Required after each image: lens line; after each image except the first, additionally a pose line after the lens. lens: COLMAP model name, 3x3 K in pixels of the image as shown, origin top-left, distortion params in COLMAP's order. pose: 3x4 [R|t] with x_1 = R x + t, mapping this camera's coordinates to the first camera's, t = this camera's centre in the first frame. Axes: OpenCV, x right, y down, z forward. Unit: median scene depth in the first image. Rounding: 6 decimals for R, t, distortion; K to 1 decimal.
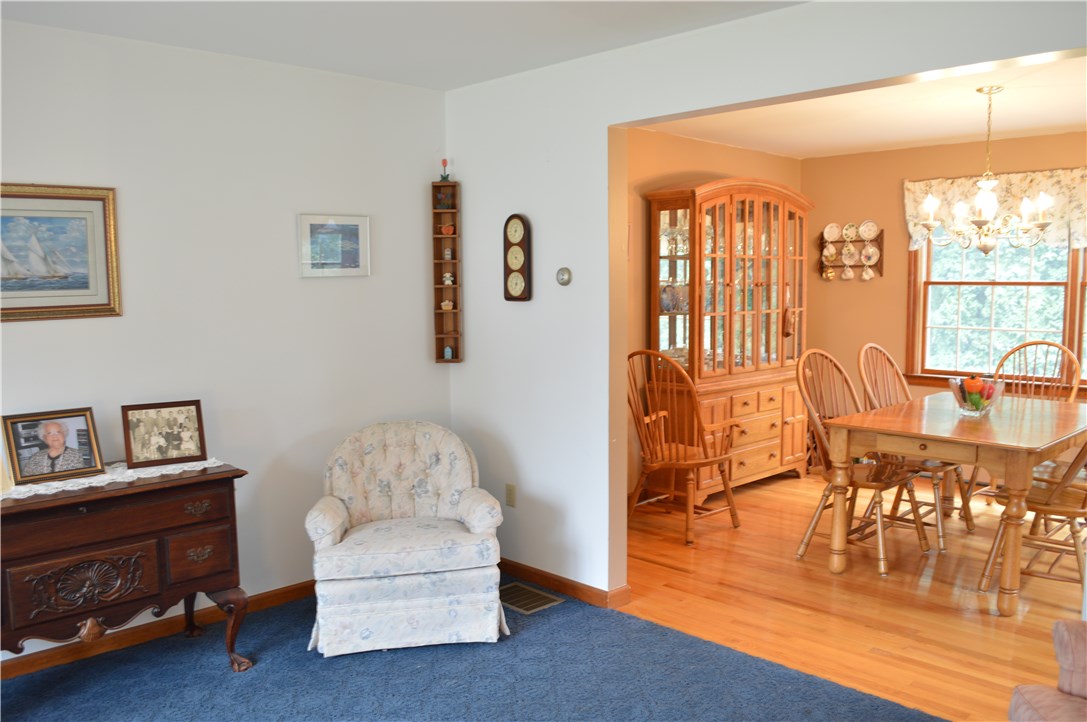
lens RADIAL K [[870.6, 0, 545.3], [0, 870.6, 360.2], [0, 0, 1]] dist [-0.074147, 0.006060]
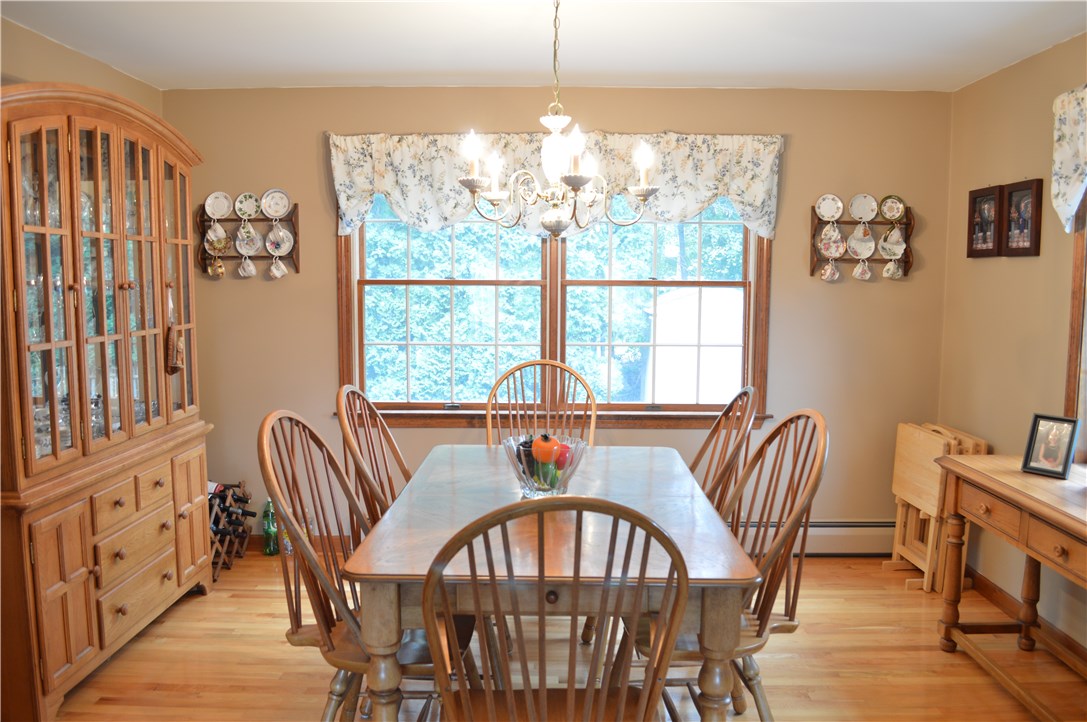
lens RADIAL K [[870.6, 0, 547.5], [0, 870.6, 367.6], [0, 0, 1]] dist [-0.074147, 0.006060]
pose [[0.709335, -0.064909, 0.701877, 0.047753], [0.056715, 0.997778, 0.034955, -0.037439], [-0.702586, 0.015012, 0.711440, 0.399957]]
